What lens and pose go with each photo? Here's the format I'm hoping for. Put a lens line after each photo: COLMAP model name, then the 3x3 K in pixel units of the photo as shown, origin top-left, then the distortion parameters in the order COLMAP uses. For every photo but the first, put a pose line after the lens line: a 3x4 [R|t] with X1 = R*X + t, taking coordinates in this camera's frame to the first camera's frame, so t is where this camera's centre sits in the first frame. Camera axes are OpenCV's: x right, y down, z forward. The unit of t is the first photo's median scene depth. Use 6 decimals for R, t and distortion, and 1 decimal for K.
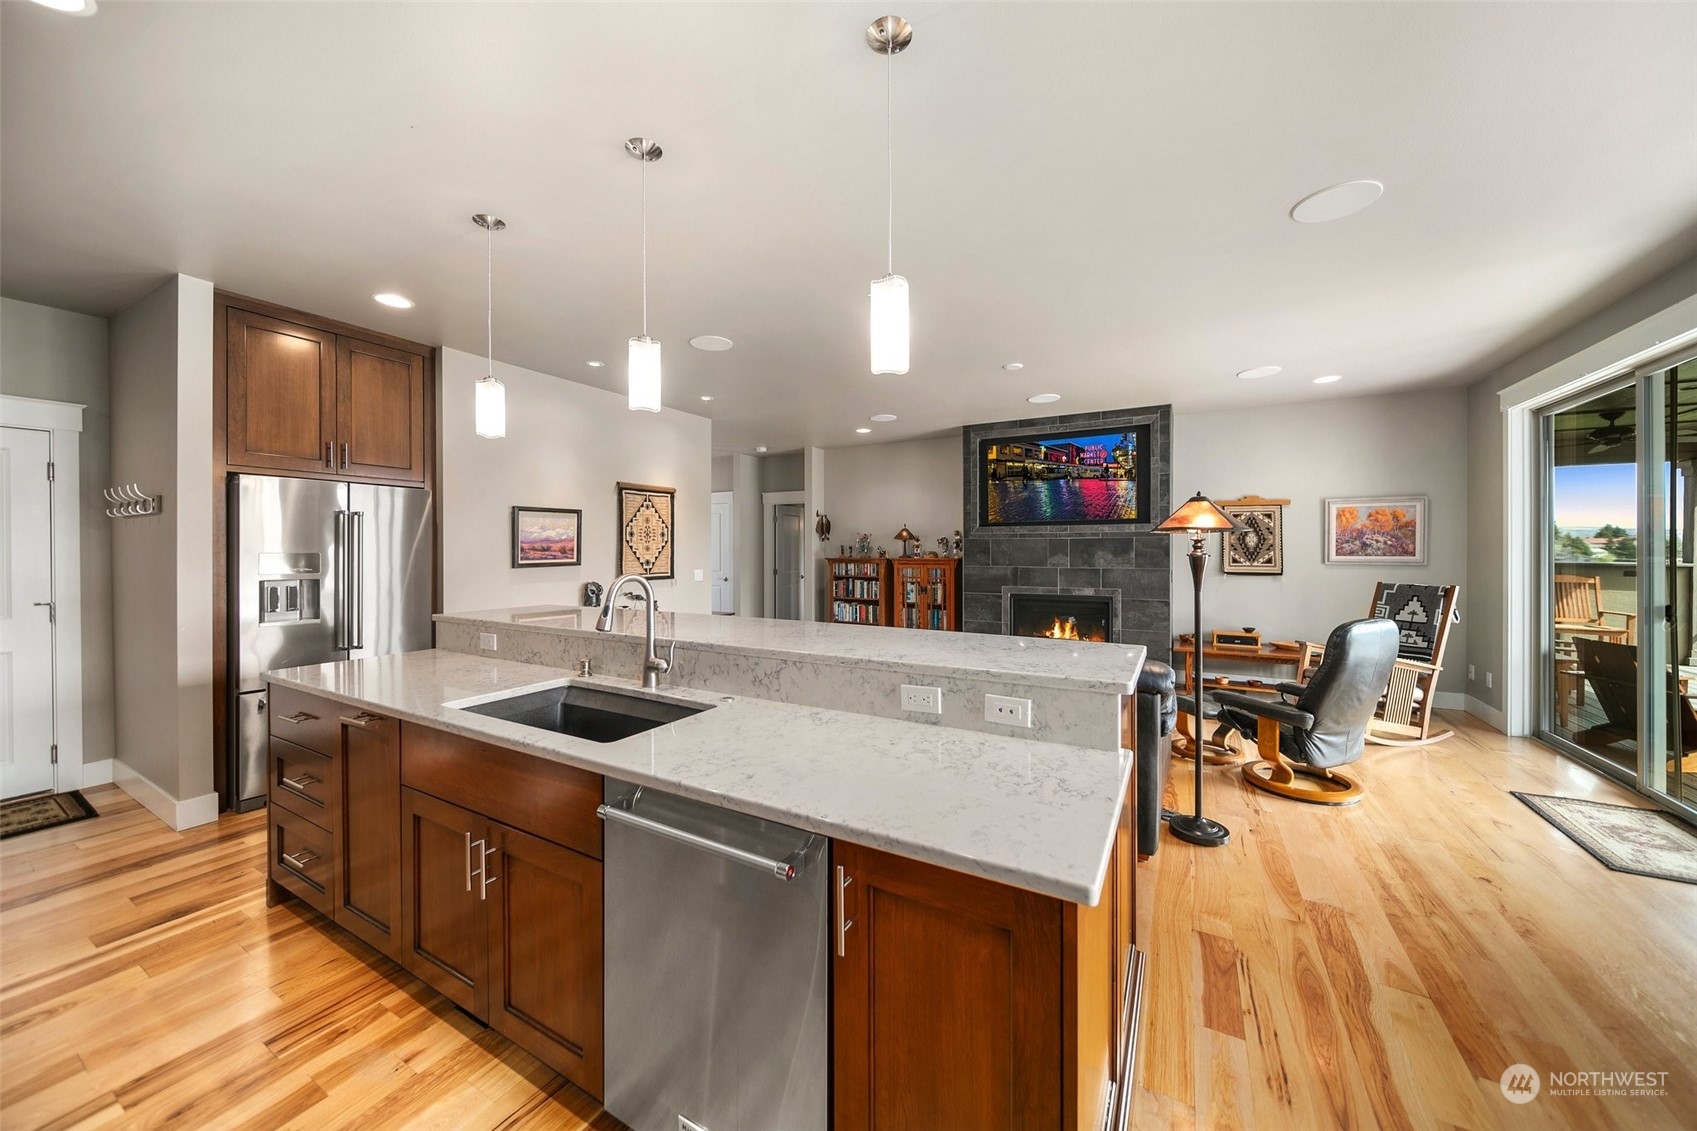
lens RADIAL K [[596.9, 0, 849.7], [0, 596.9, 552.5], [0, 0, 1]] dist [-0.002015, -0.000288]
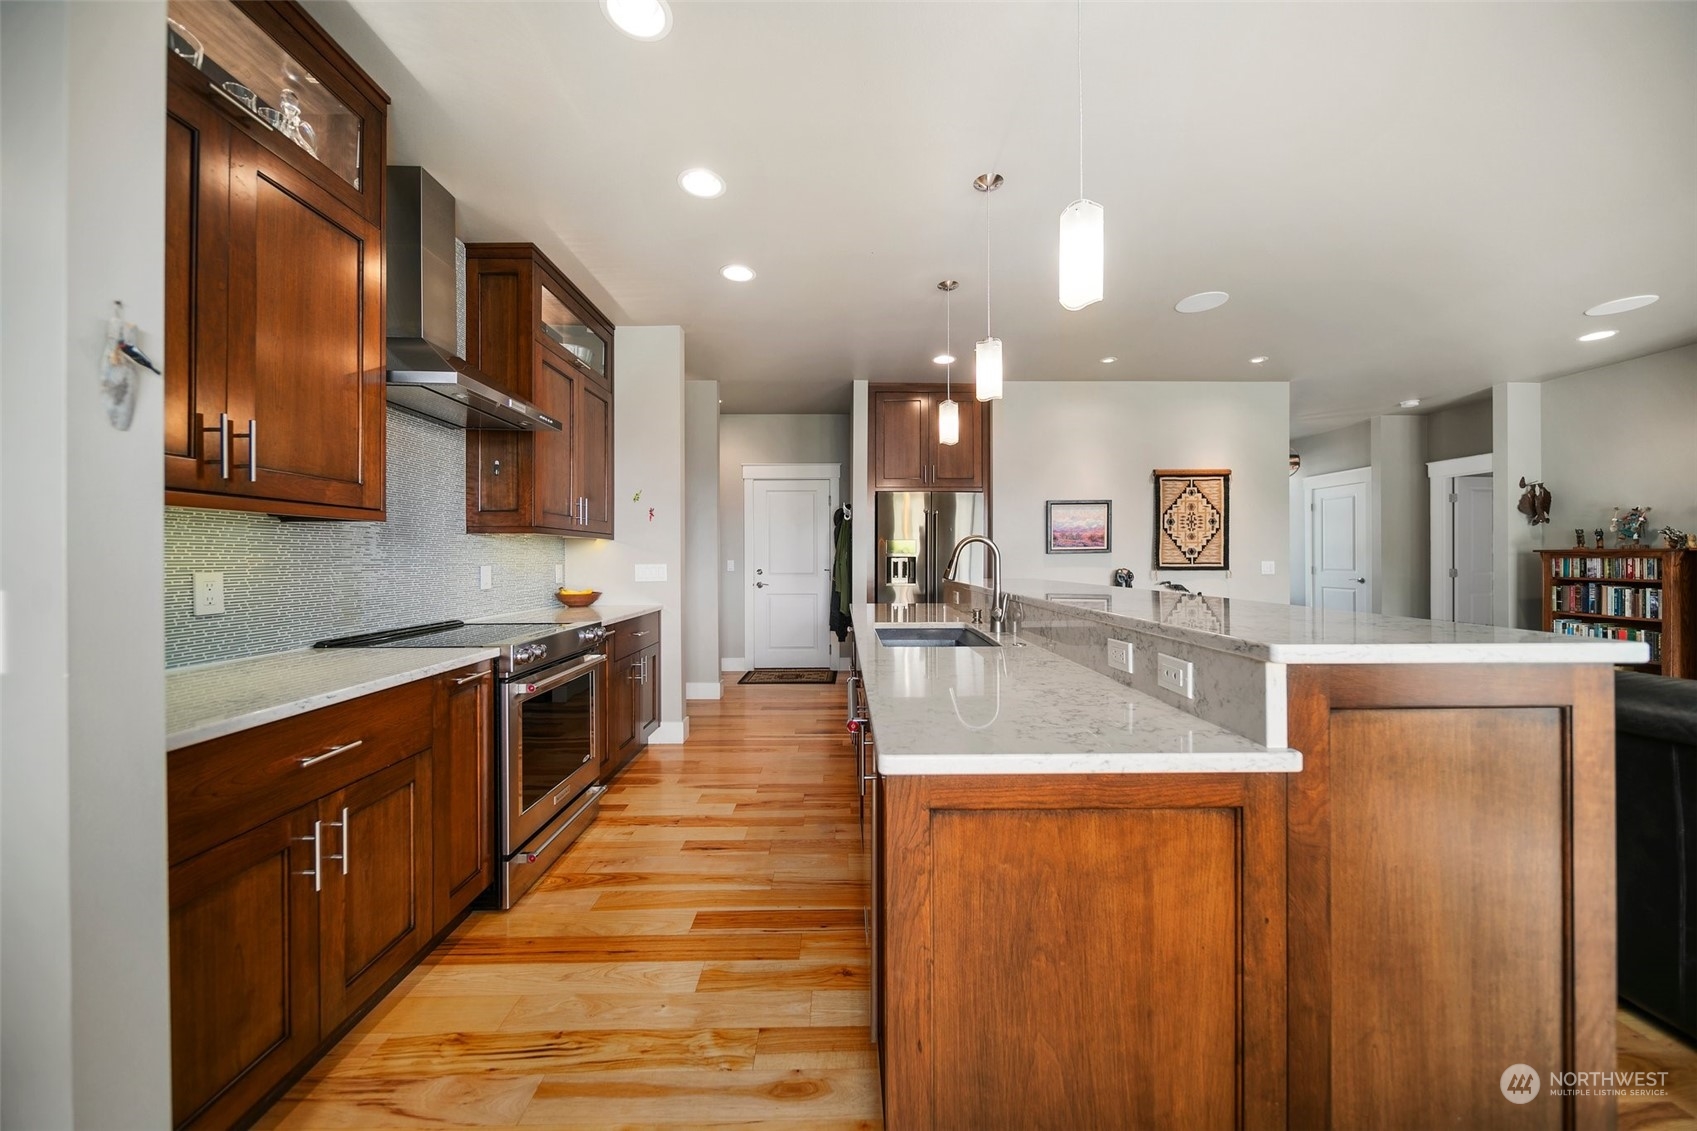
lens RADIAL K [[596.9, 0, 849.7], [0, 596.9, 552.5], [0, 0, 1]] dist [-0.002015, -0.000288]
pose [[0.502676, -0.006950, -0.864447, 0.191035], [-0.003110, 0.999947, -0.009848, 0.027372], [0.864469, 0.007639, 0.502628, 0.053203]]
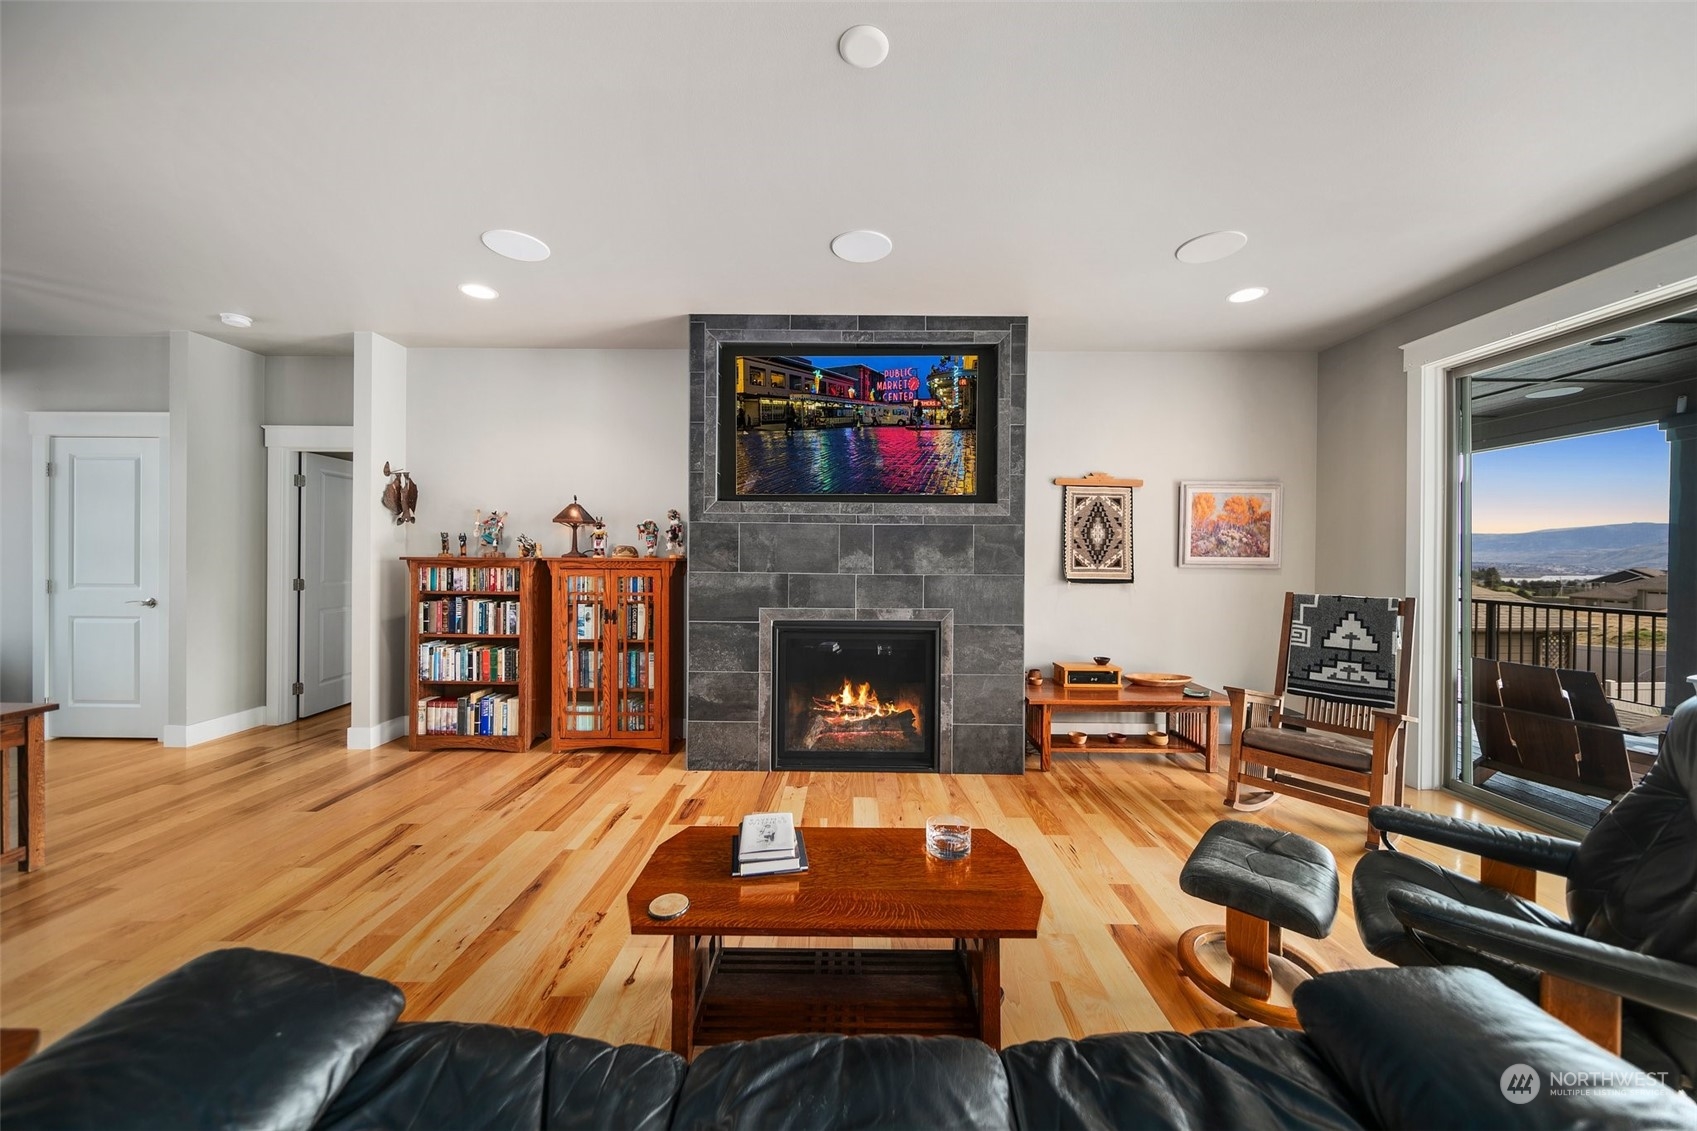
lens RADIAL K [[594.3, 0, 852.2], [0, 594.3, 558.0], [0, 0, 1]] dist [-0.000132, 0.000091]
pose [[0.876570, 0.005300, 0.481246, 0.068305], [-0.007175, 0.999972, 0.002056, 0.008396], [-0.481222, -0.005255, 0.876583, 0.512039]]
